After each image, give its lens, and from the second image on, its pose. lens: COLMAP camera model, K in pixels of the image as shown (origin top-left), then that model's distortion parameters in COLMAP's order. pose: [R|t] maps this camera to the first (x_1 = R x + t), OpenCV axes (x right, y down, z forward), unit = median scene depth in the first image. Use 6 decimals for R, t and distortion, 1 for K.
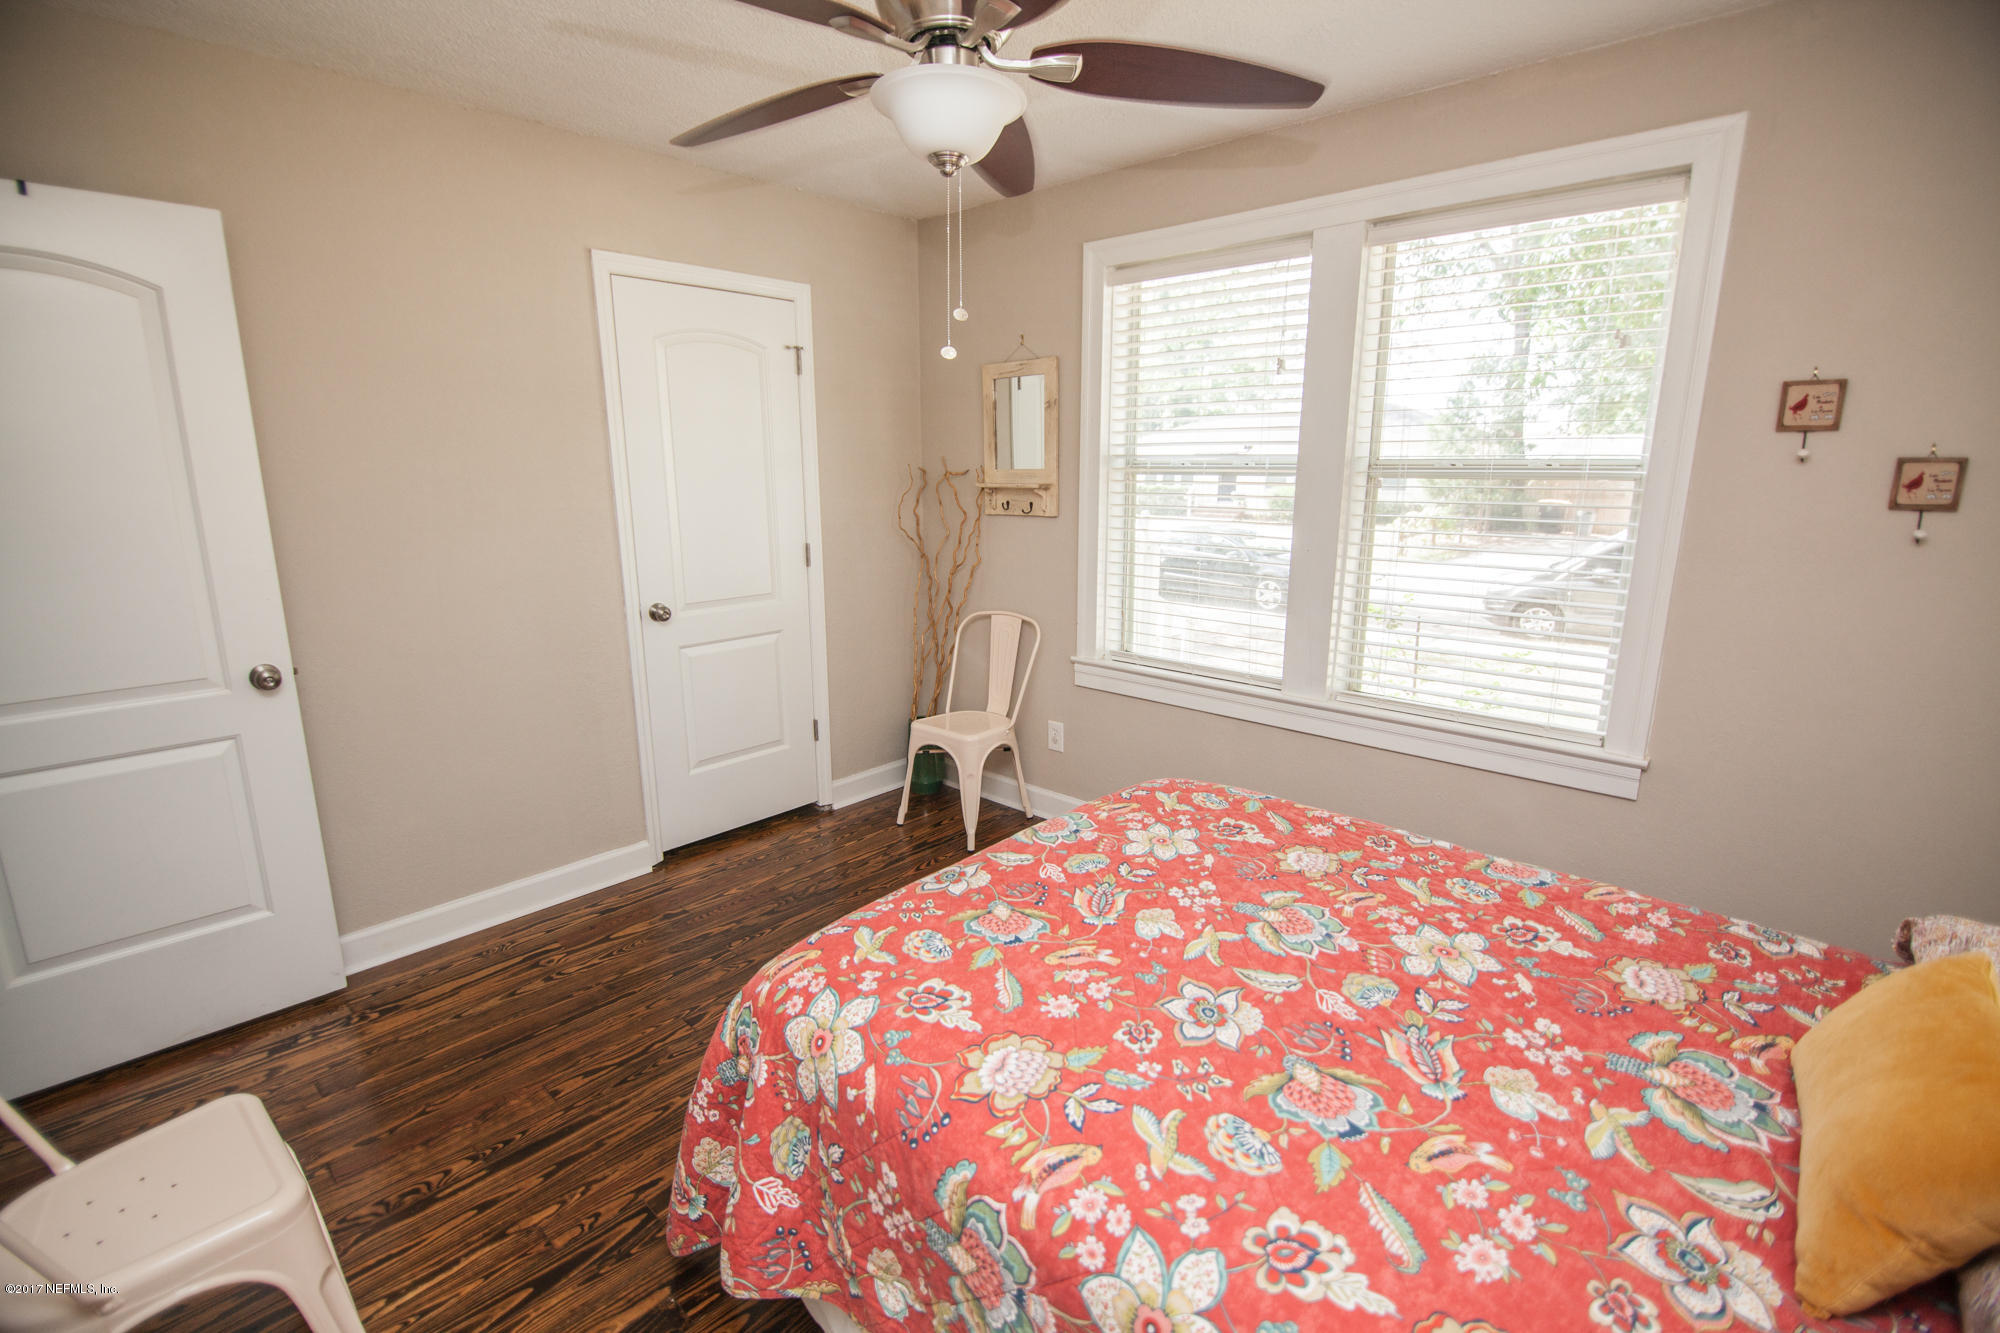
lens RADIAL K [[902.5, 0, 1000.0], [0, 902.5, 666.5], [0, 0, 1]] dist [-0.002334, -0.009300]
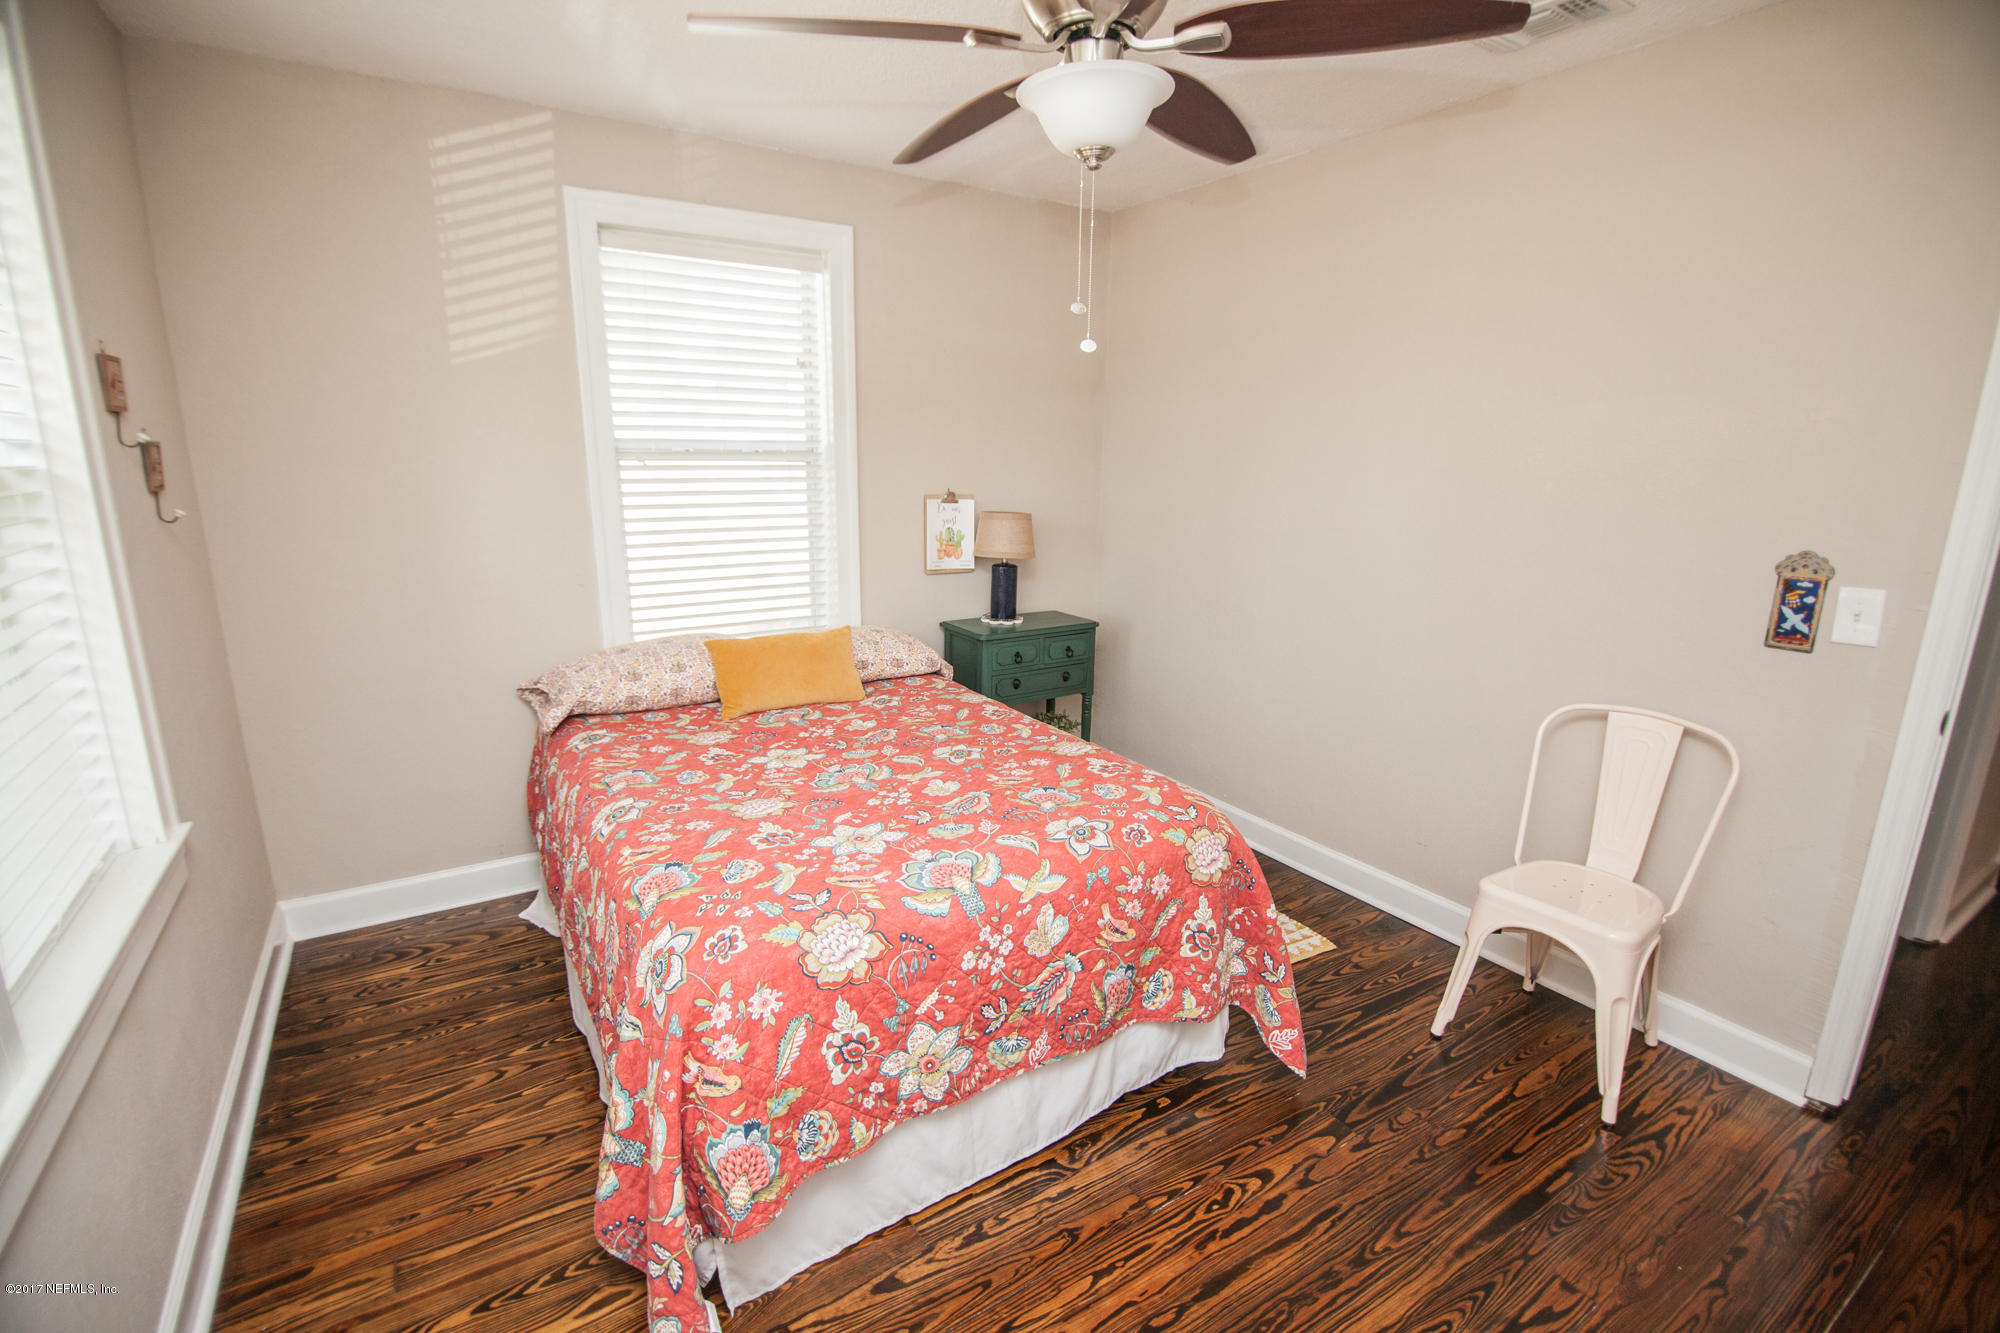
lens RADIAL K [[902.5, 0, 1000.0], [0, 902.5, 666.5], [0, 0, 1]] dist [-0.002334, -0.009300]
pose [[-0.967523, -0.070474, 0.242762, -0.261400], [0.043268, 0.900010, 0.433717, -0.530947], [-0.249054, 0.430135, -0.867730, 2.327760]]
